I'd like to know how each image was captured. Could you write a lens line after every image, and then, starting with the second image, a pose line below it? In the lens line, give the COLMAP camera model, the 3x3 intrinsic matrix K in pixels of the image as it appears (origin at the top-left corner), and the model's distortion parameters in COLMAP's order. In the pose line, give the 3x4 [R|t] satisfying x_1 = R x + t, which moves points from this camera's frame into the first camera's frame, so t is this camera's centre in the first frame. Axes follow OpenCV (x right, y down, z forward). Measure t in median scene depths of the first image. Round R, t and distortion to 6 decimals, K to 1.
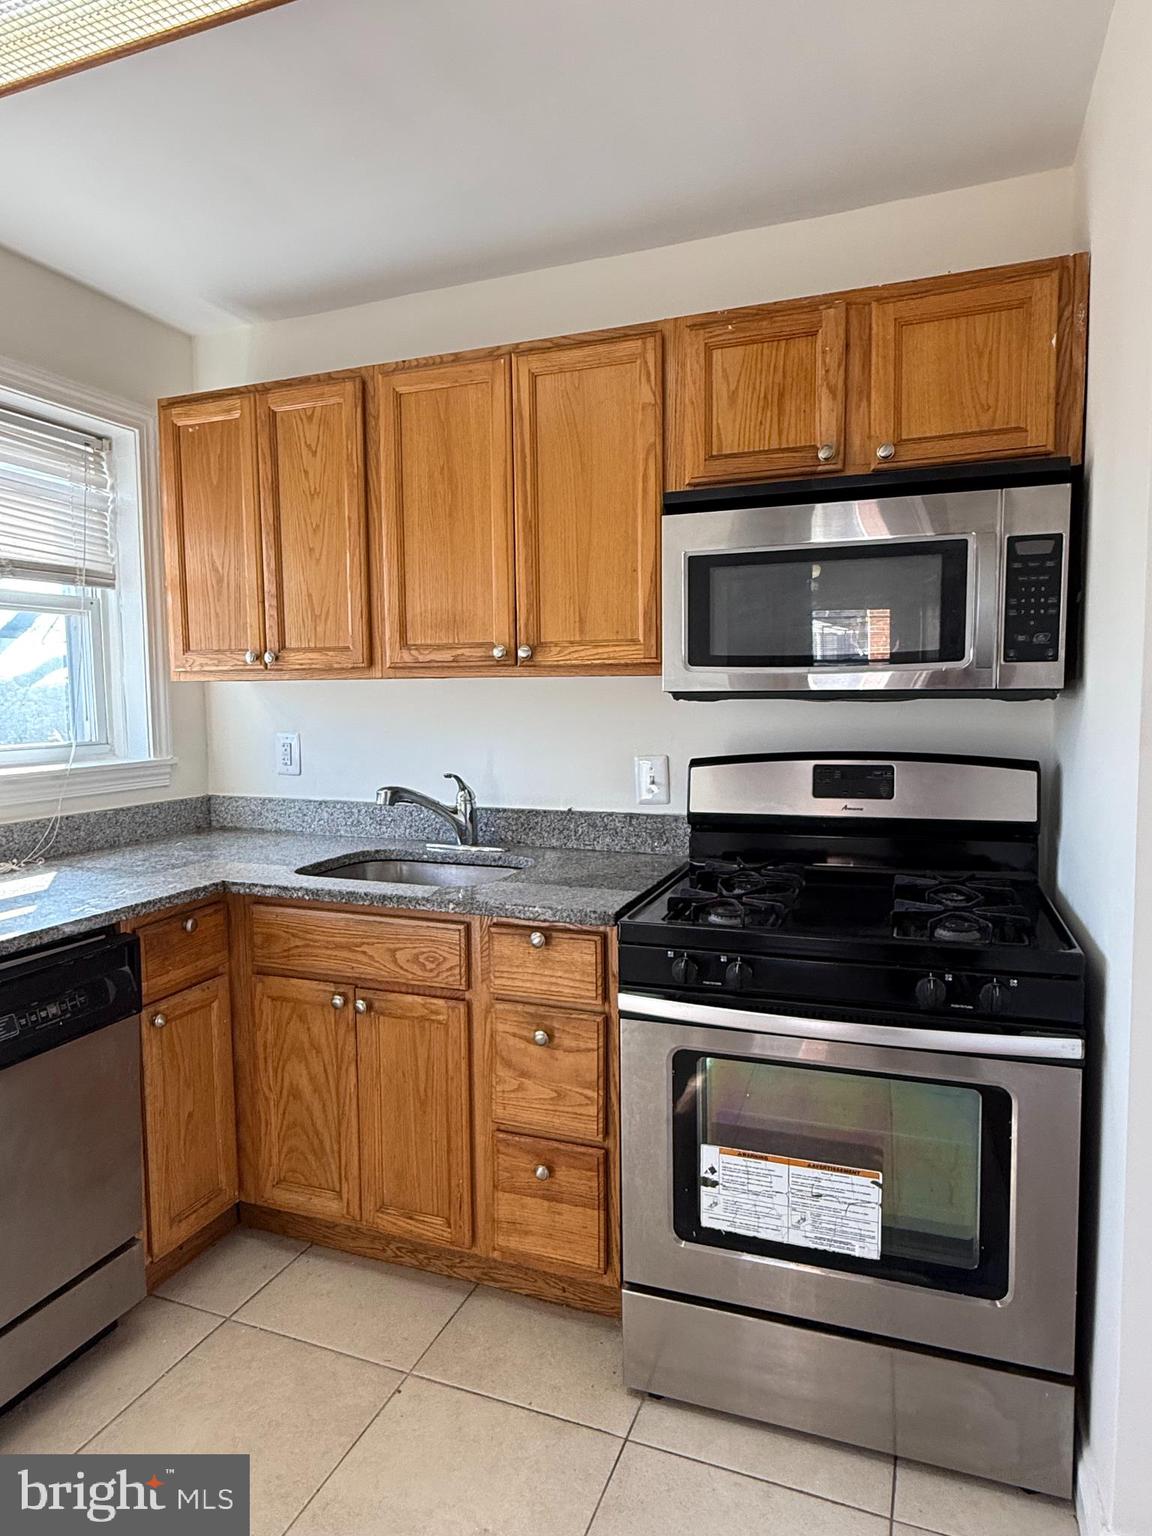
lens RADIAL K [[911.2, 0, 597.6], [0, 911.2, 762.6], [0, 0, 1]] dist [-0.000940, 0.007201]
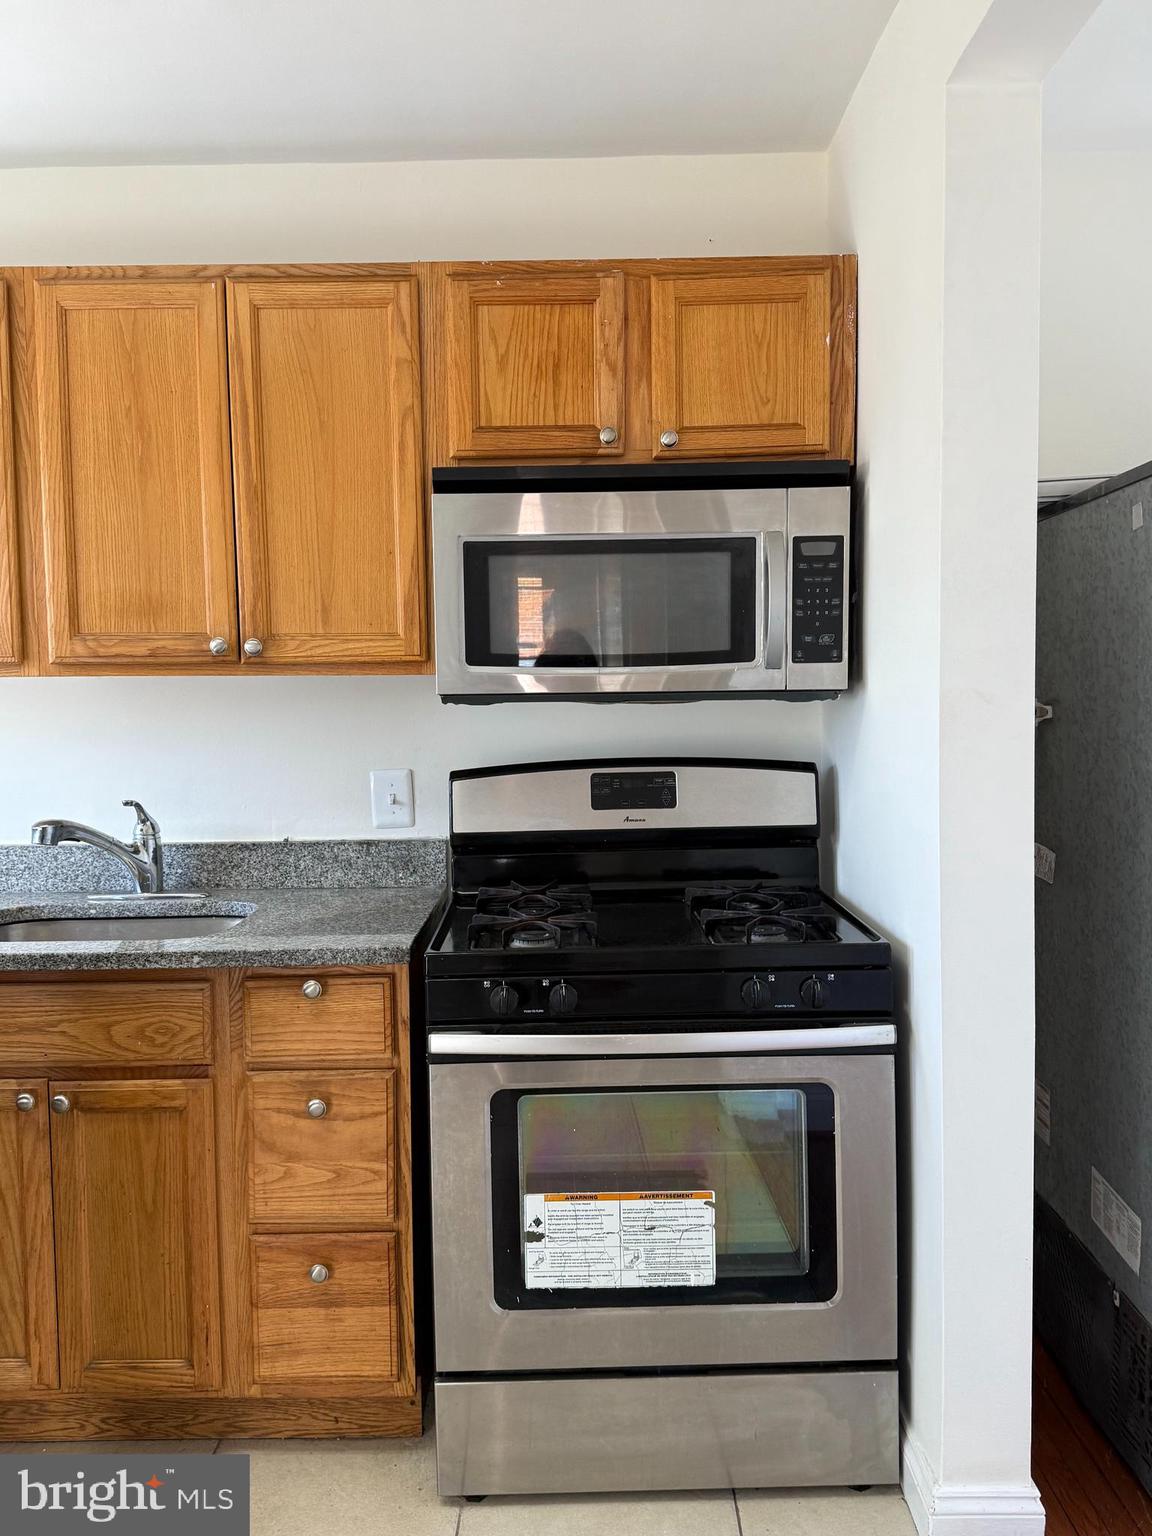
lens RADIAL K [[1268.9, 0, 584.2], [0, 1268.9, 758.7], [0, 0, 1]] dist [0.114469, -0.160930]
pose [[0.937262, -0.024950, 0.347731, -0.218552], [0.031976, 0.999384, -0.014481, 0.005709], [-0.347156, 0.024692, 0.937482, -0.187138]]
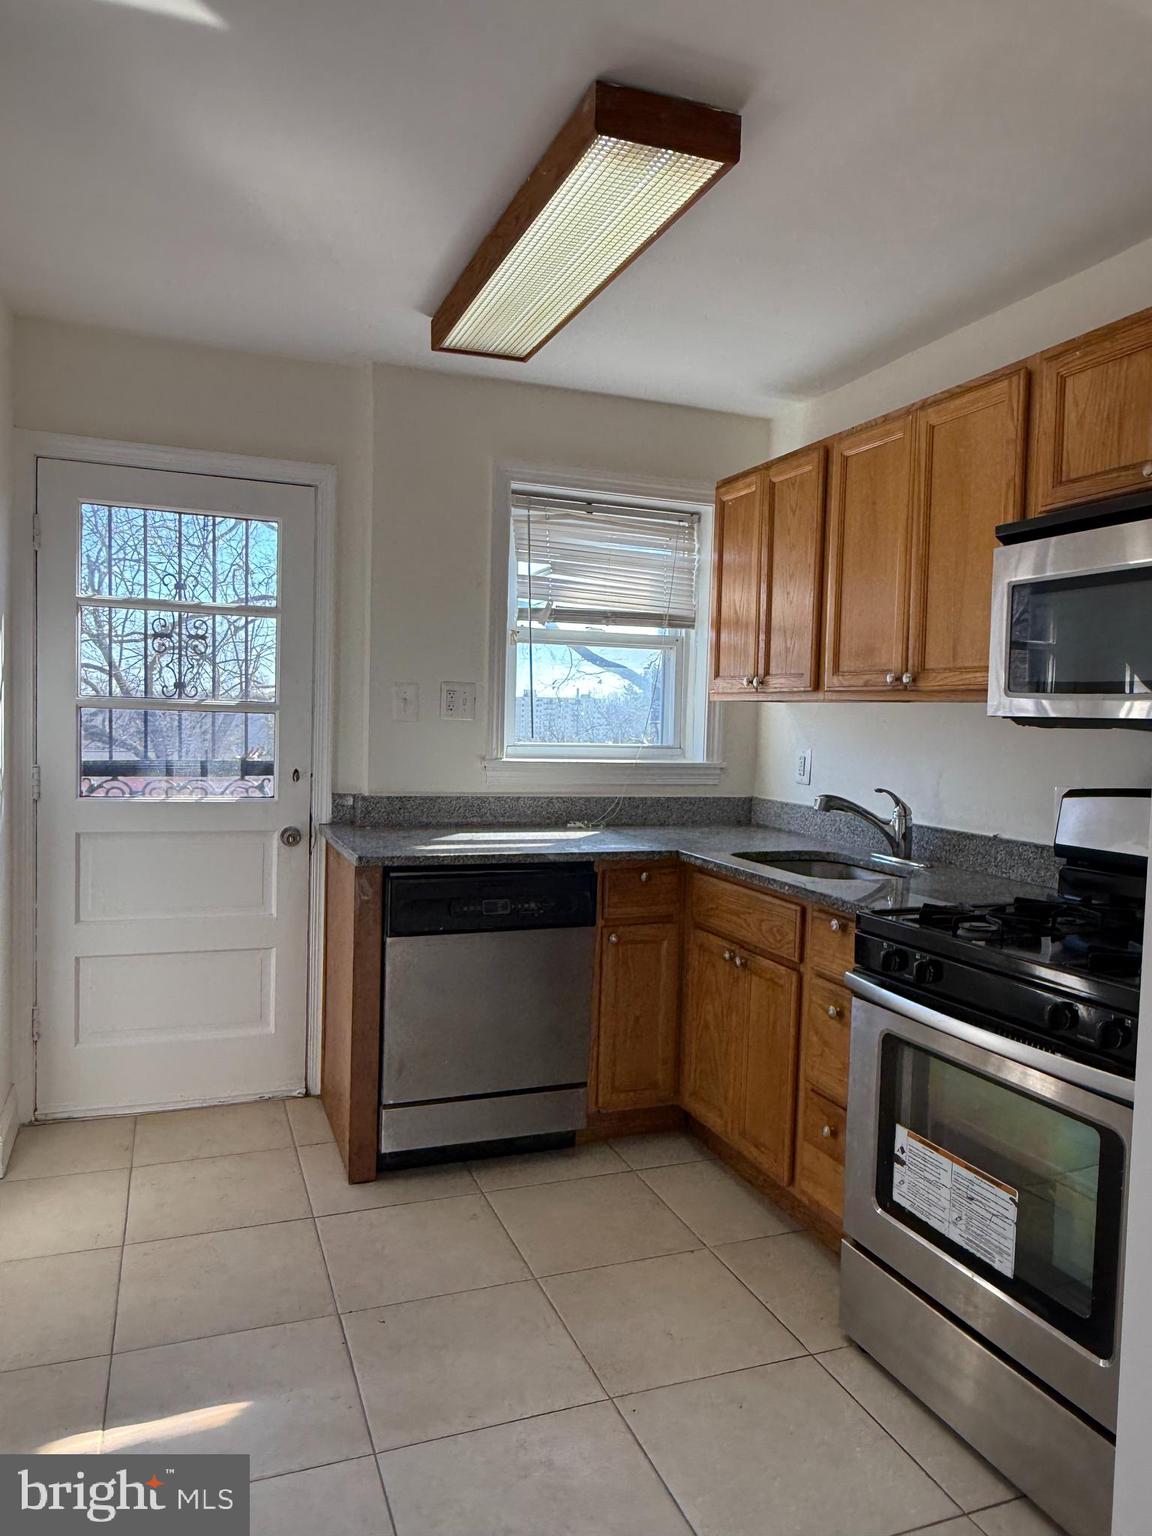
lens RADIAL K [[1058.7, 0, 583.0], [0, 1058.7, 757.2], [0, 0, 1]] dist [0.010942, 0.004183]
pose [[0.666706, 0.057574, -0.743093, 0.657027], [-0.090646, 0.995874, -0.004169, 0.014712], [0.739788, 0.070138, 0.669175, -0.141325]]
